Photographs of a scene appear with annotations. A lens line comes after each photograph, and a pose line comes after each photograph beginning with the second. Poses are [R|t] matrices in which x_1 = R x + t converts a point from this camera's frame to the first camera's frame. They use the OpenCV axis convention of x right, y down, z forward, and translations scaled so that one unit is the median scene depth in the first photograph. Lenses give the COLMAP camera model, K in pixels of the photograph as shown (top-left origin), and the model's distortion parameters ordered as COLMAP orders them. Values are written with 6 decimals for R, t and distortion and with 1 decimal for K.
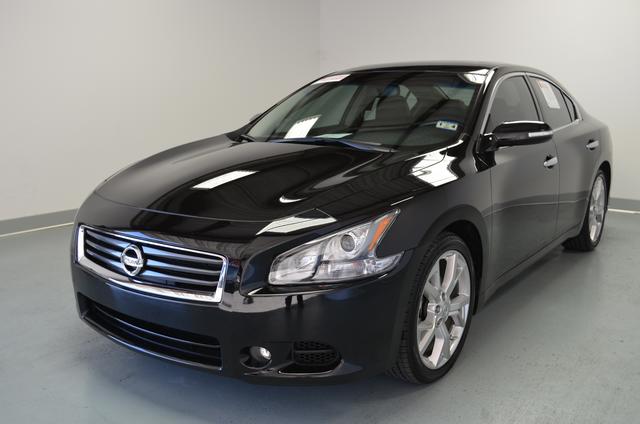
lens RADIAL K [[608.6, 0, 320.4], [0, 608.6, 213.9], [0, 0, 1]] dist [-0.049727, 0.000000]
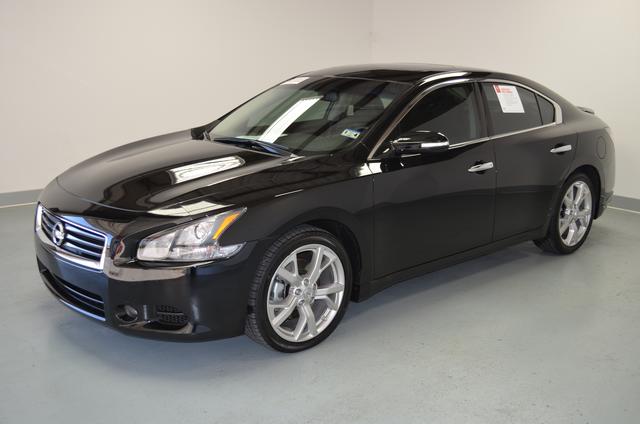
lens RADIAL K [[672.3, 0, 319.8], [0, 672.3, 209.4], [0, 0, 1]] dist [-0.023488, 0.000000]
pose [[0.975969, 0.063086, -0.208576, 0.538899], [-0.056197, 0.997666, 0.038796, -0.064363], [0.210536, -0.026142, 0.977236, -0.305331]]
